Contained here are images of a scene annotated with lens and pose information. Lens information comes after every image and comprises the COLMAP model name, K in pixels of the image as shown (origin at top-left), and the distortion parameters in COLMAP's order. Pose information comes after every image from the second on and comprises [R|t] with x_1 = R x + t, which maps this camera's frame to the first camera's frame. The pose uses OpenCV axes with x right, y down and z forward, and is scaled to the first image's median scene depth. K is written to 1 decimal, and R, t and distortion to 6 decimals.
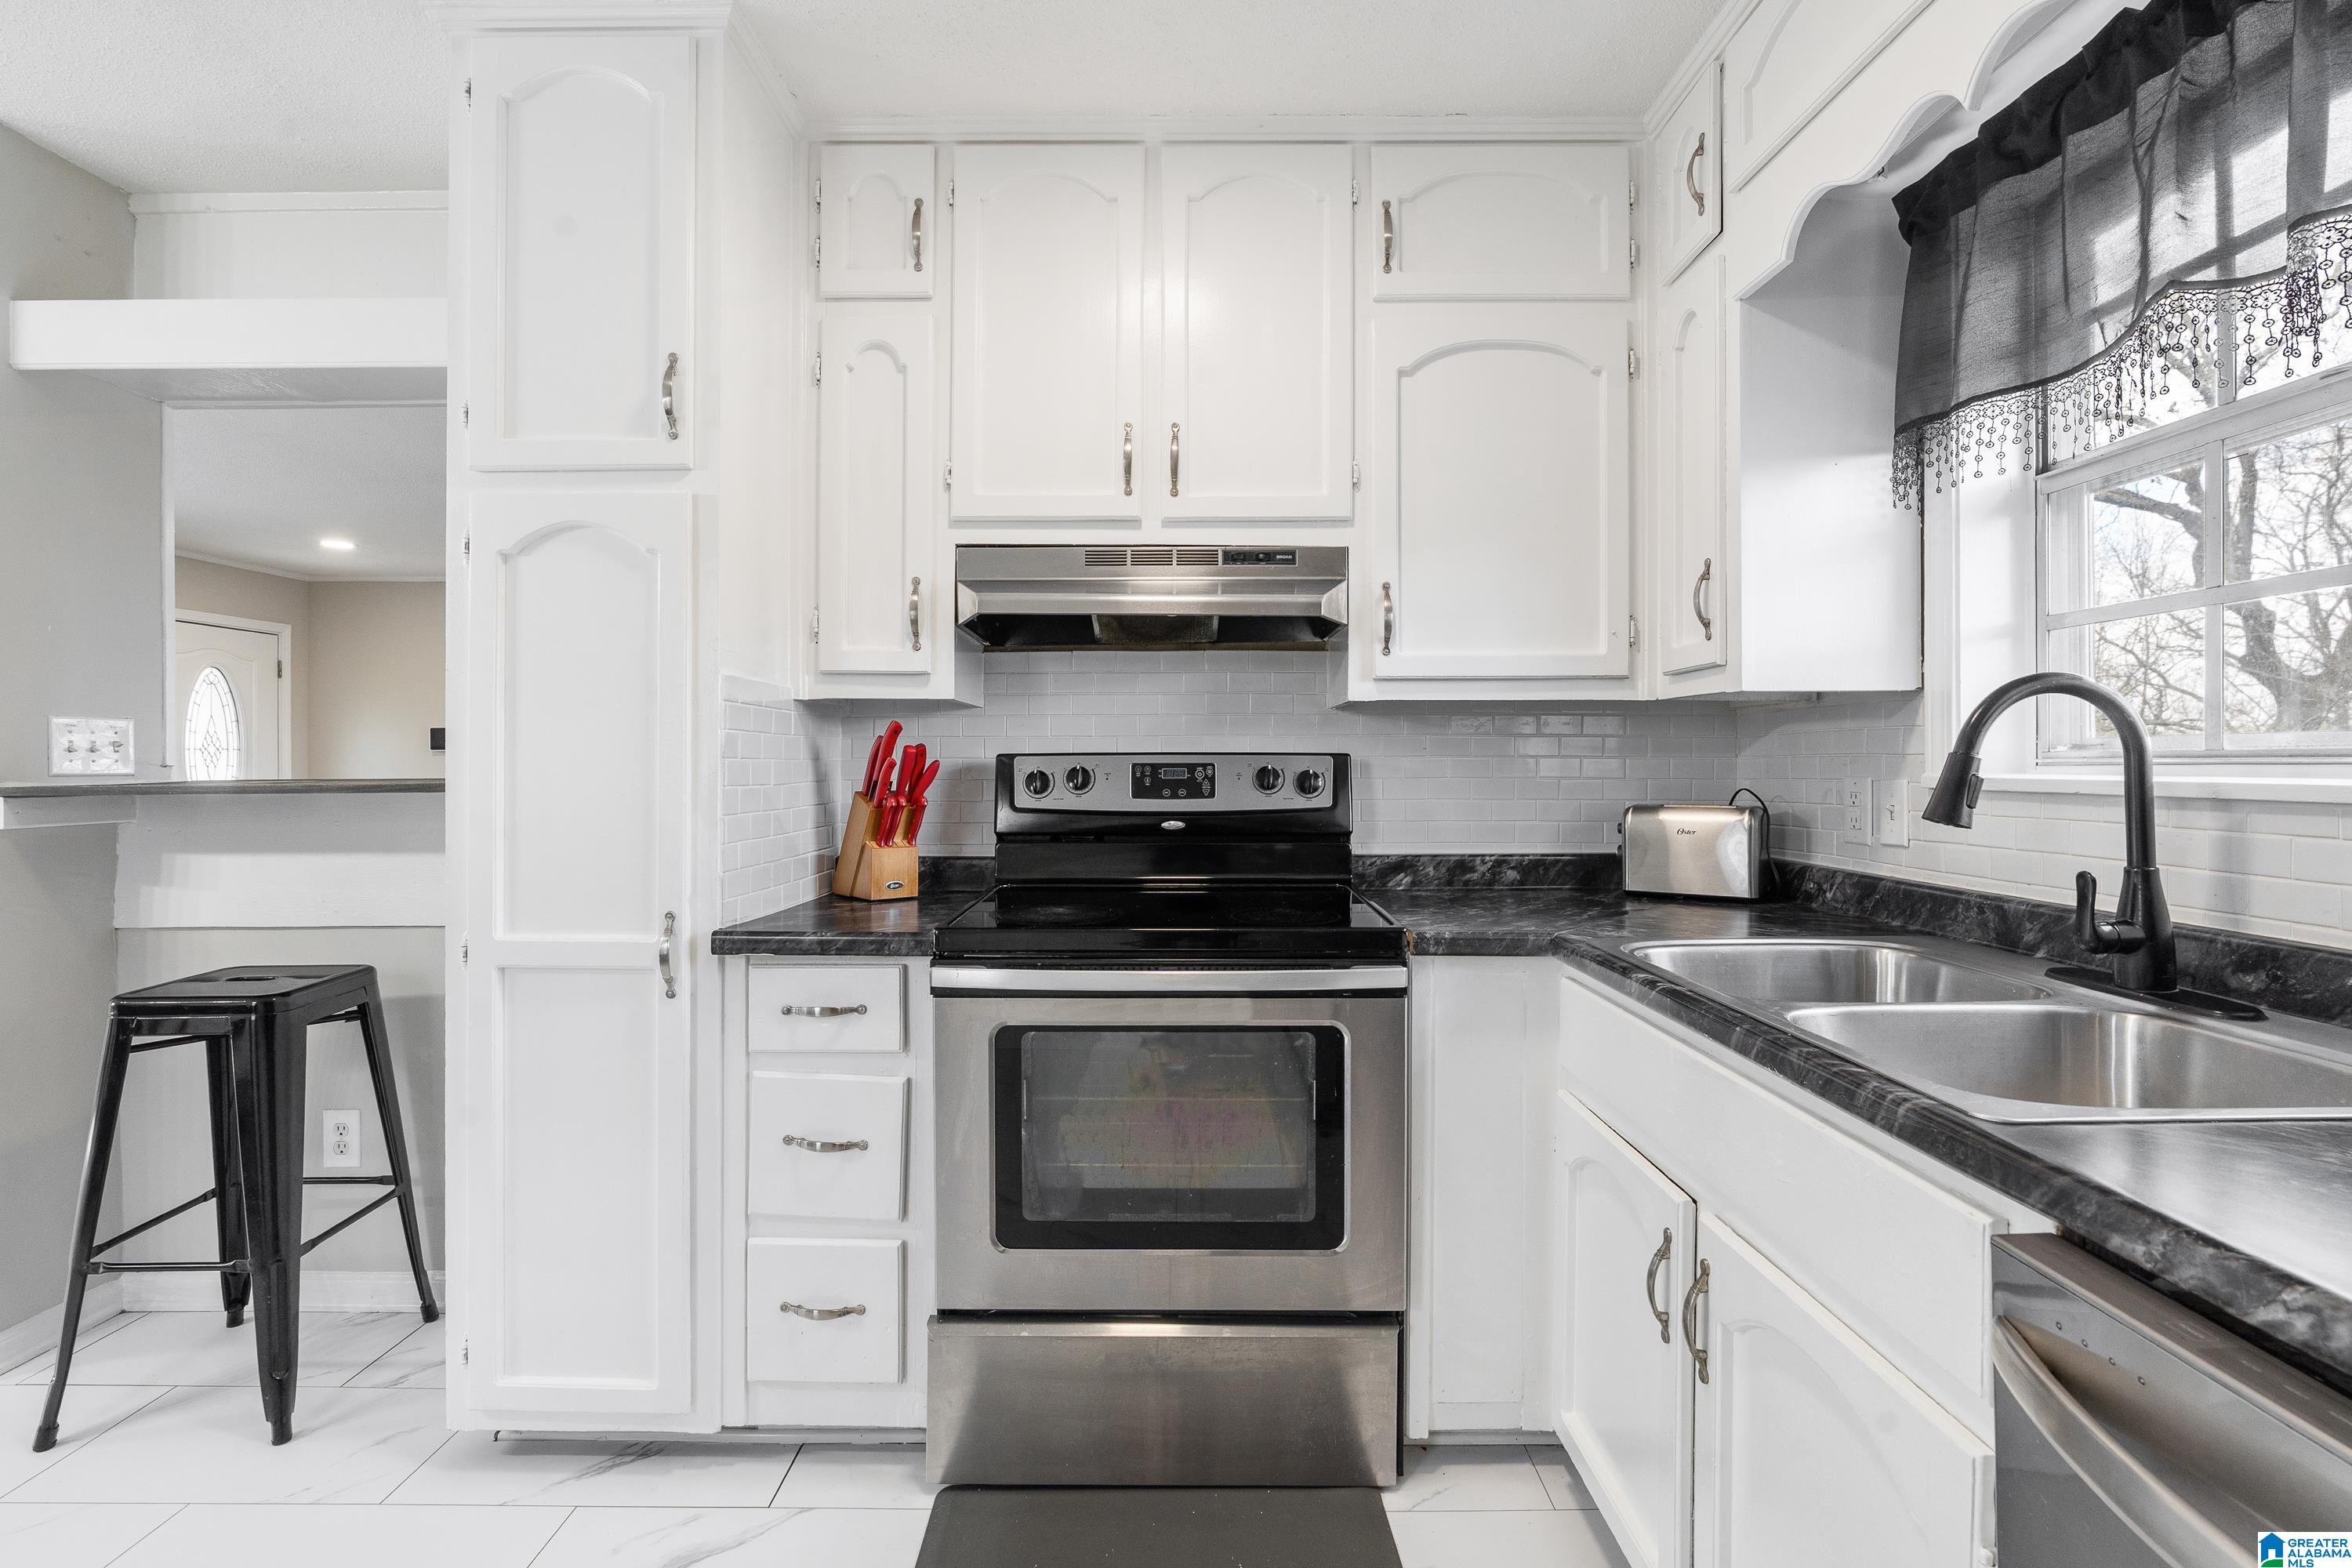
lens RADIAL K [[1074.9, 0, 1177.6], [0, 1074.9, 778.9], [0, 0, 1]] dist [-0.016462, 0.010229]
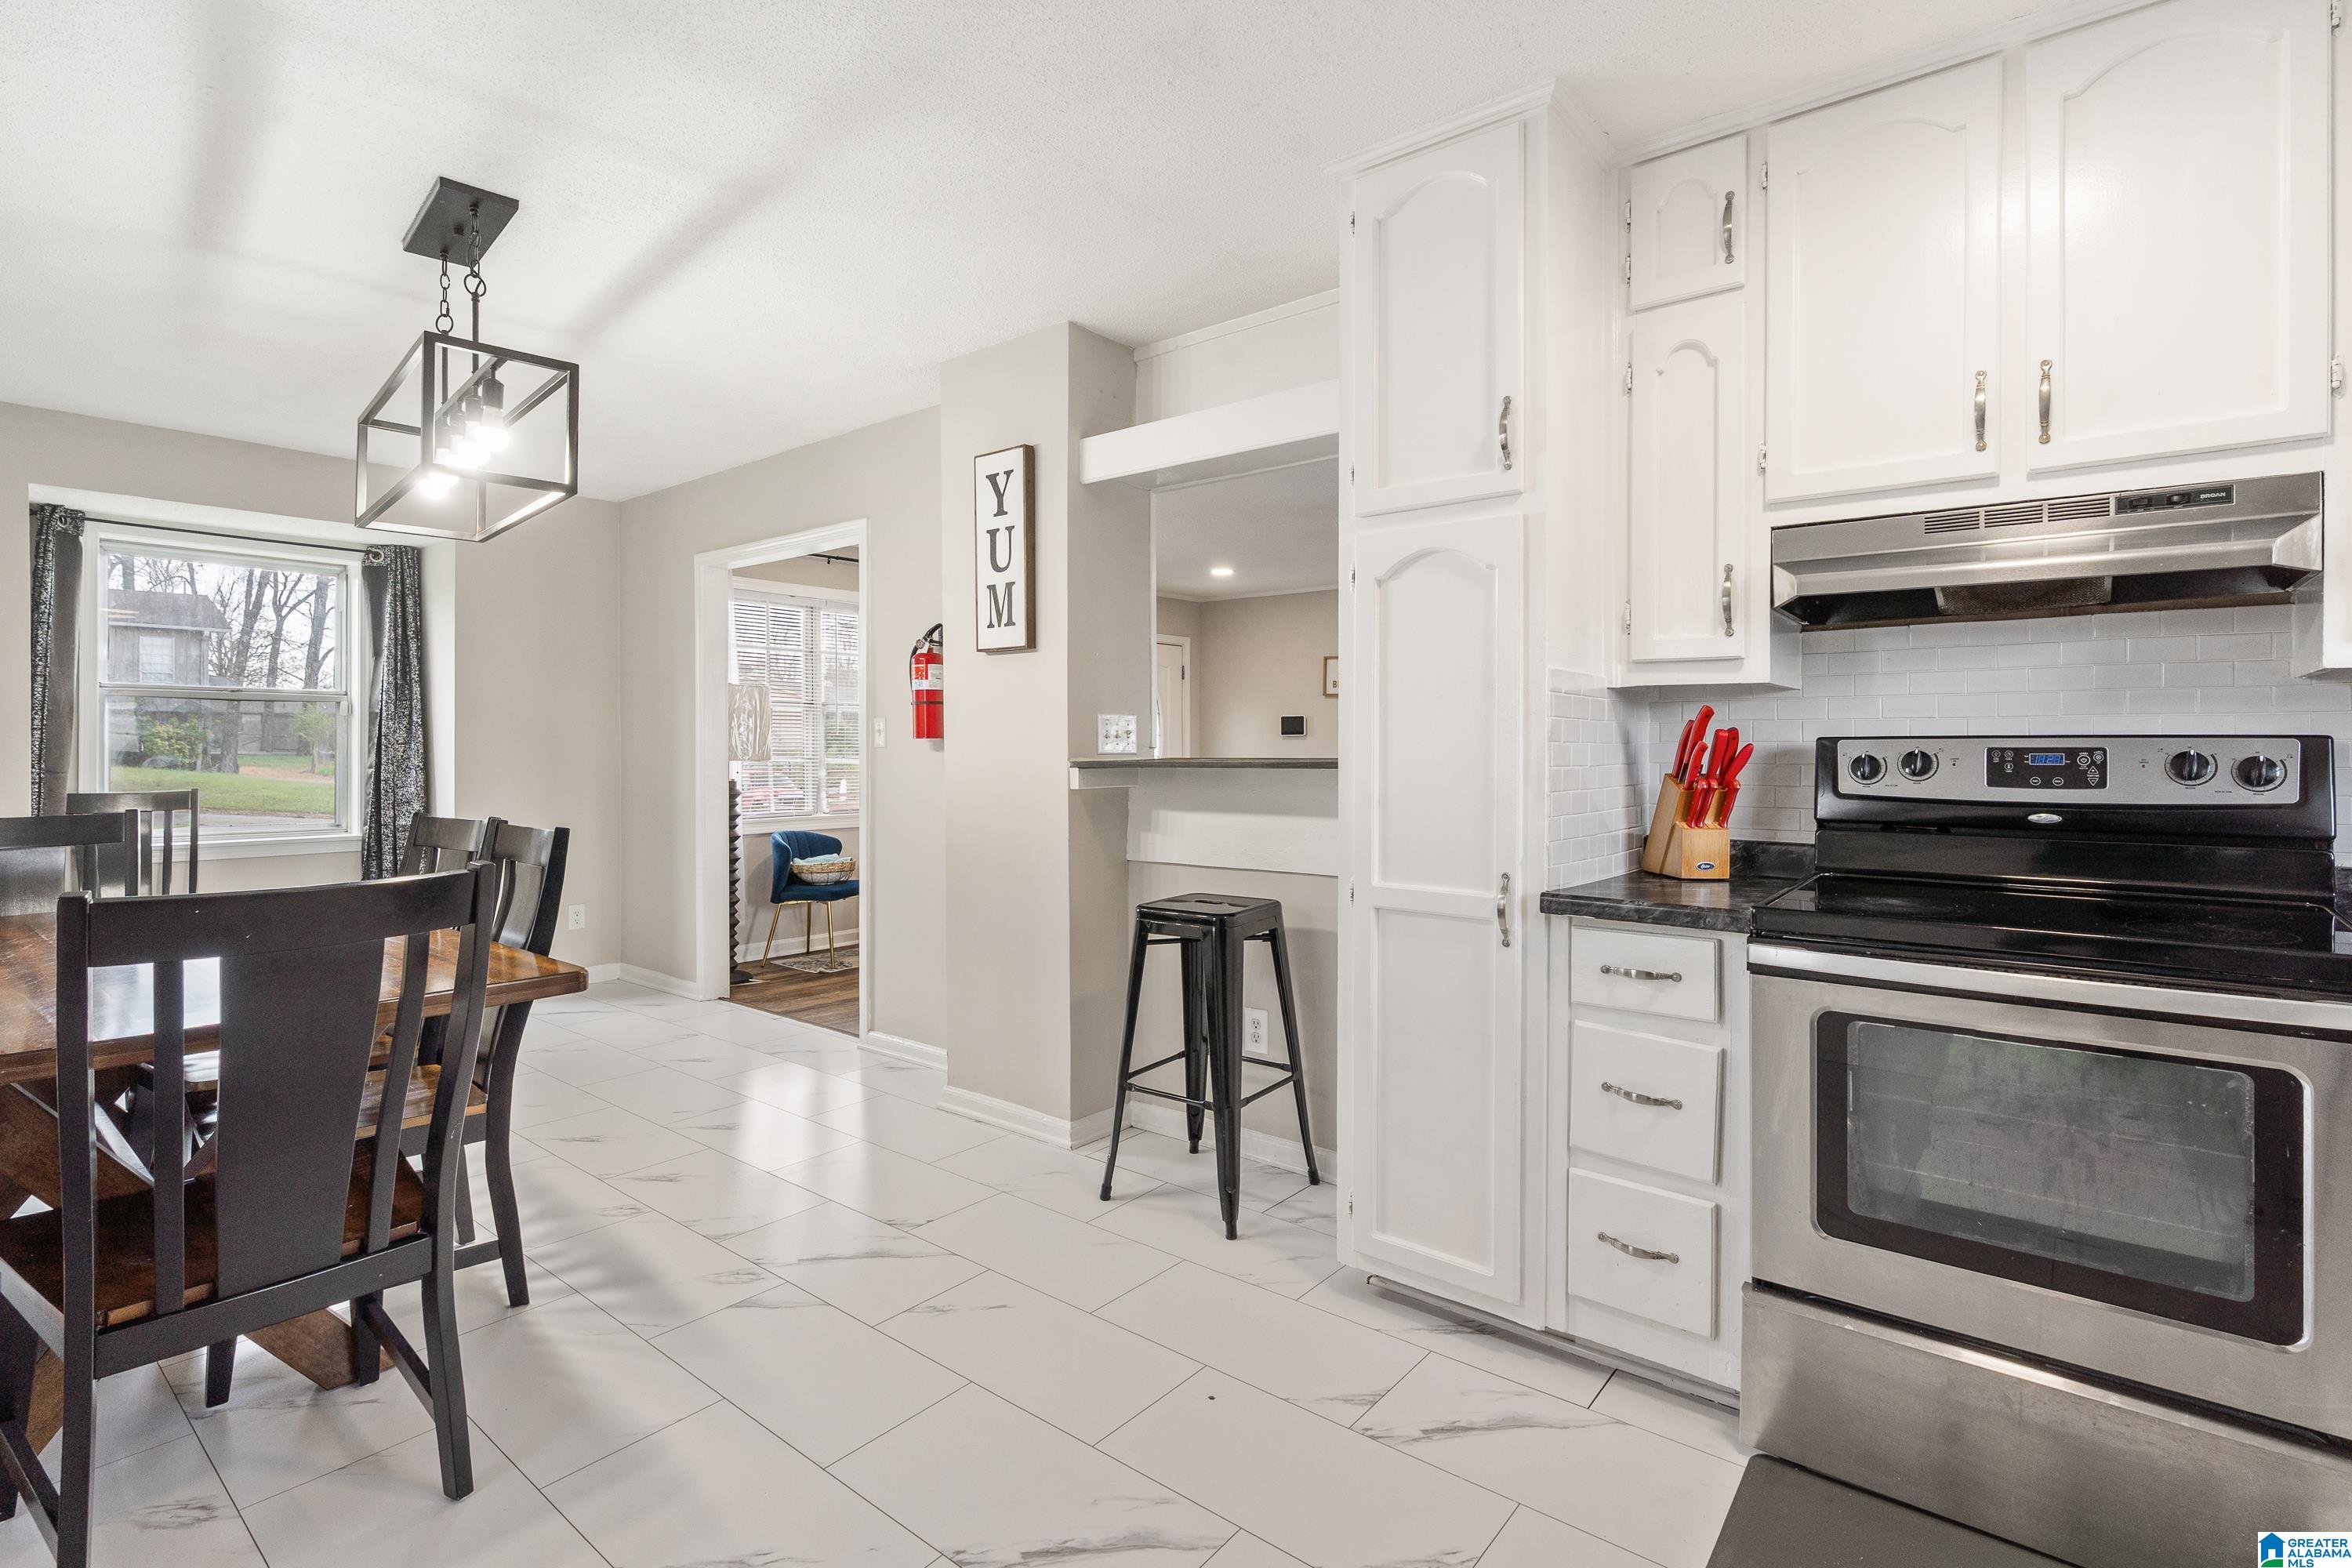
lens RADIAL K [[1137.7, 0, 1184.8], [0, 1137.7, 739.3], [0, 0, 1]] dist [-0.011778, 0.004001]
pose [[0.784860, -0.002174, -0.619669, 0.018695], [-0.011238, 0.999779, -0.017742, 0.003223], [0.619571, 0.020889, 0.784663, -0.165883]]
